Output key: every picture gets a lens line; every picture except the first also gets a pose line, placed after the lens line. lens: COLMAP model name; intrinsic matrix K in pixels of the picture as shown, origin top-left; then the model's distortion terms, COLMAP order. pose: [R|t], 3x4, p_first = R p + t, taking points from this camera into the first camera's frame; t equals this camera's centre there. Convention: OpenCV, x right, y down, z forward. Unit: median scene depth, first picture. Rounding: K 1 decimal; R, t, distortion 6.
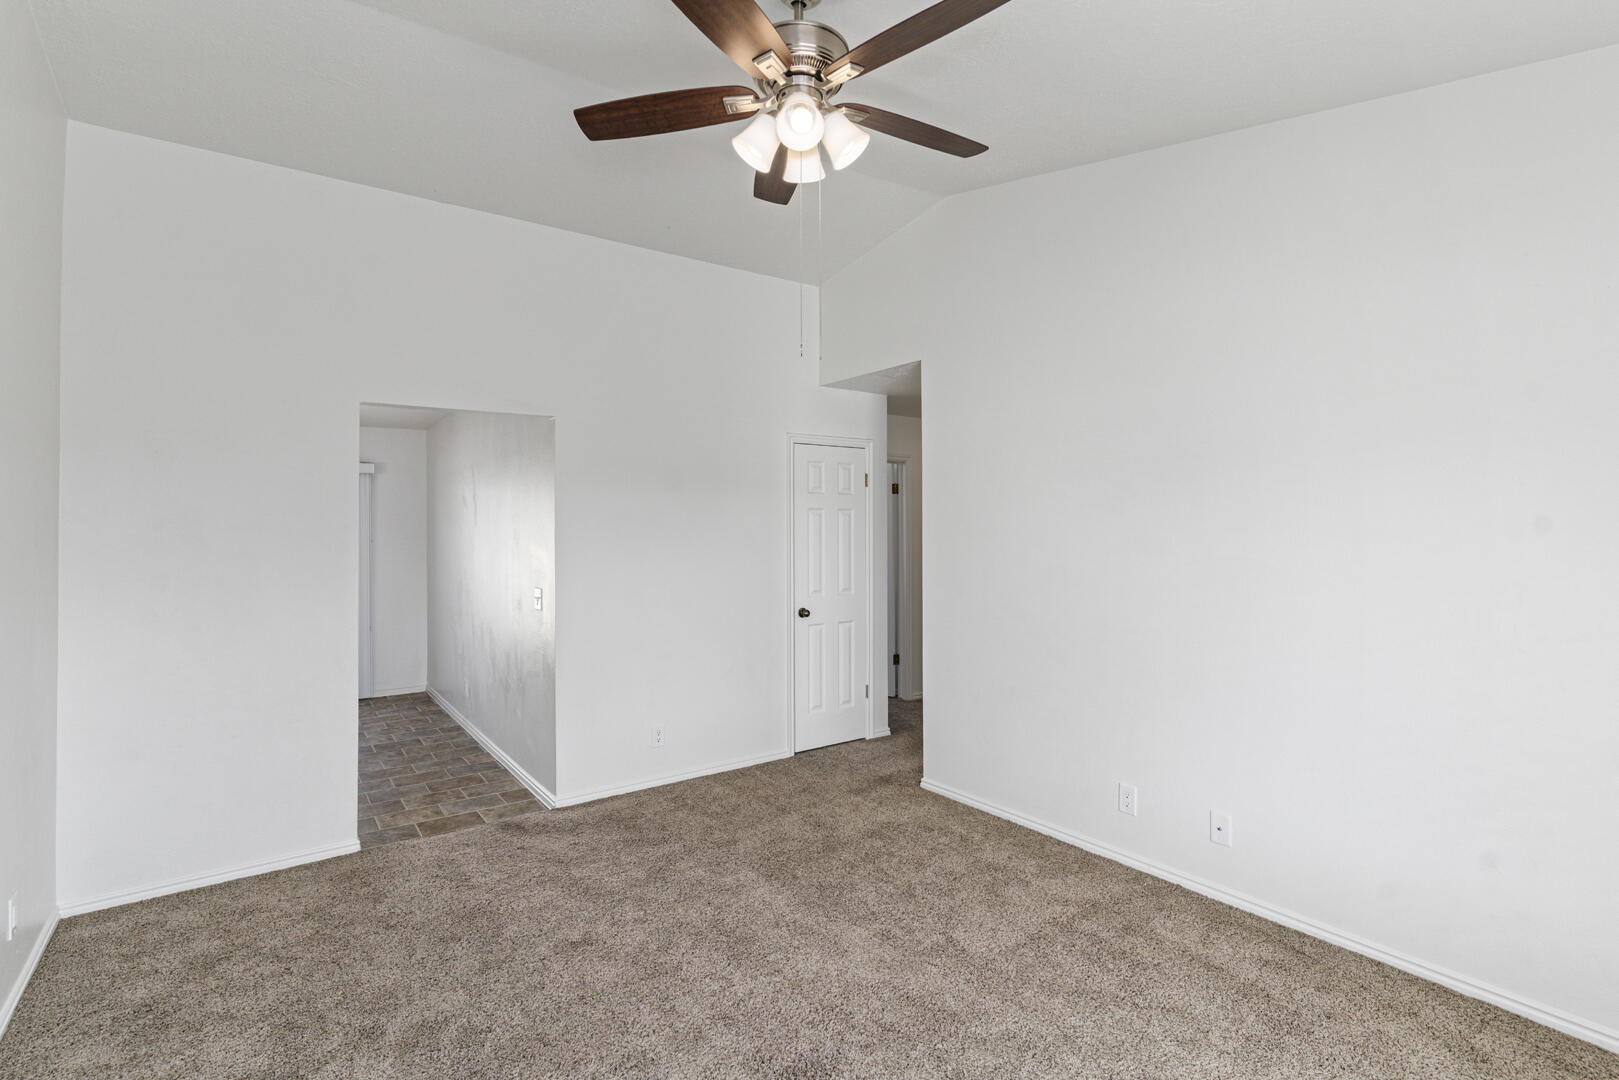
lens RADIAL K [[785.7, 0, 809.5], [0, 785.7, 540.0], [0, 0, 1]] dist [0.016839, 0.000295]
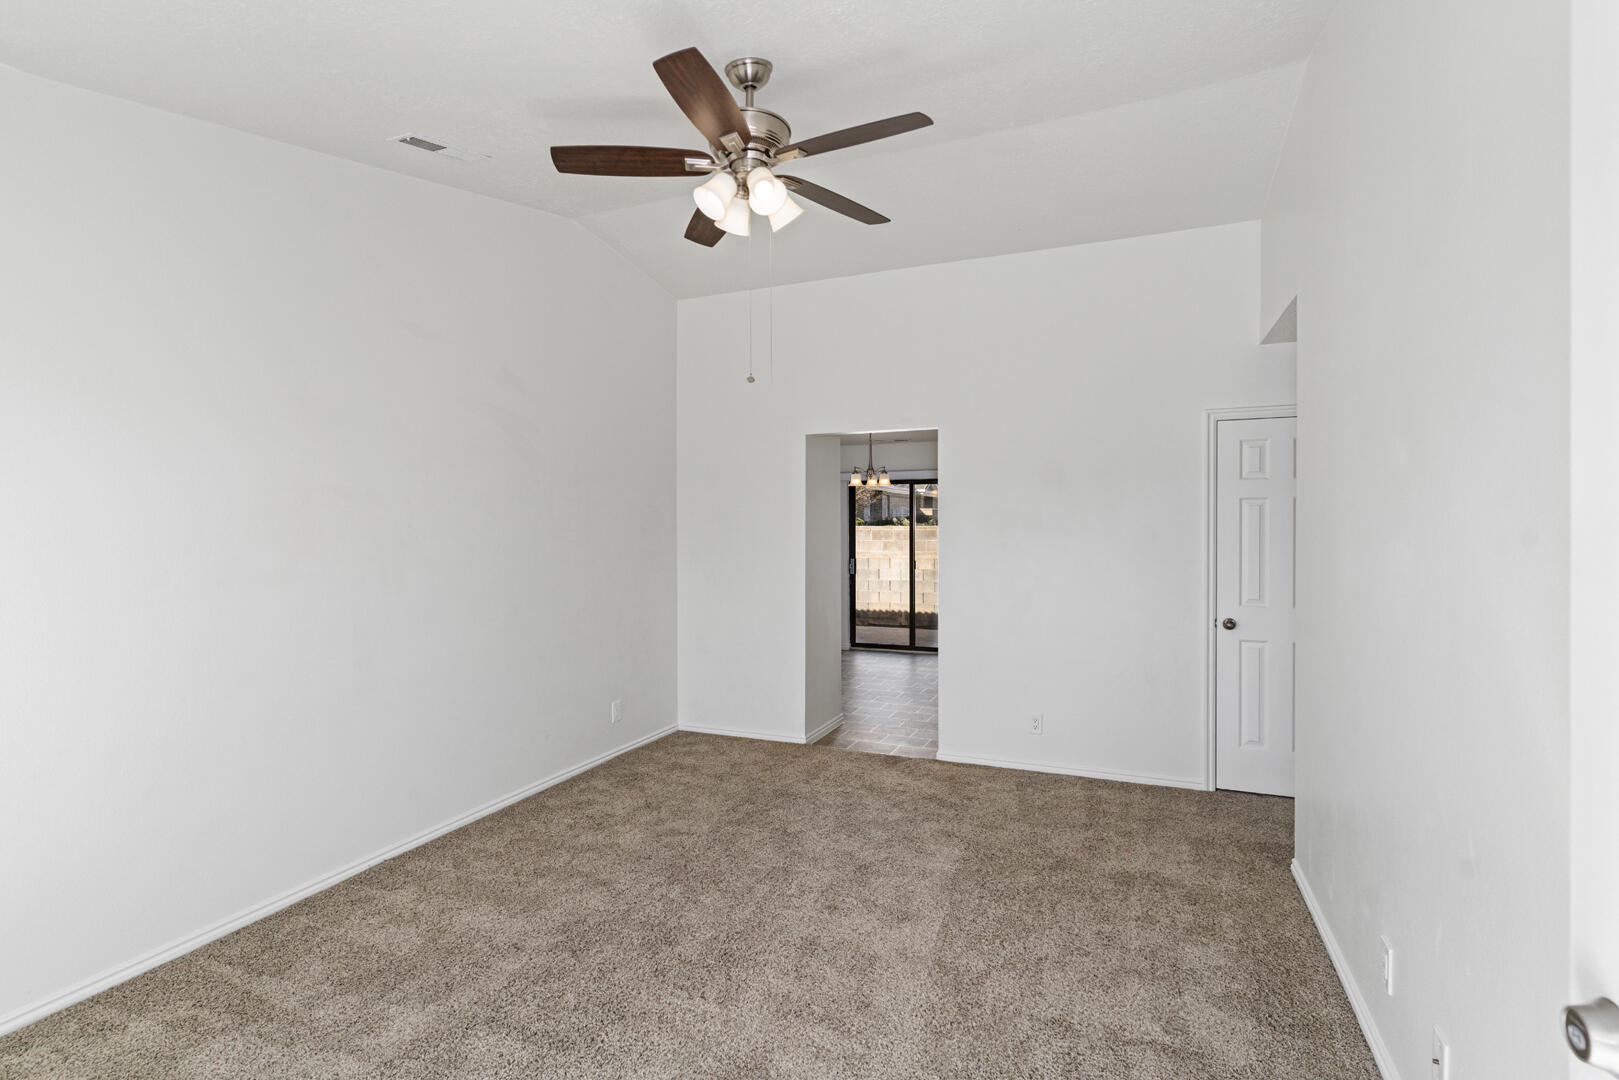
lens RADIAL K [[757.2, 0, 814.0], [0, 757.2, 532.7], [0, 0, 1]] dist [0.001150, -0.001347]
pose [[0.510282, 0.007734, -0.859972, 0.638115], [-0.009983, 0.999945, 0.003069, -0.003857], [0.859949, 0.007019, 0.510332, 0.291311]]
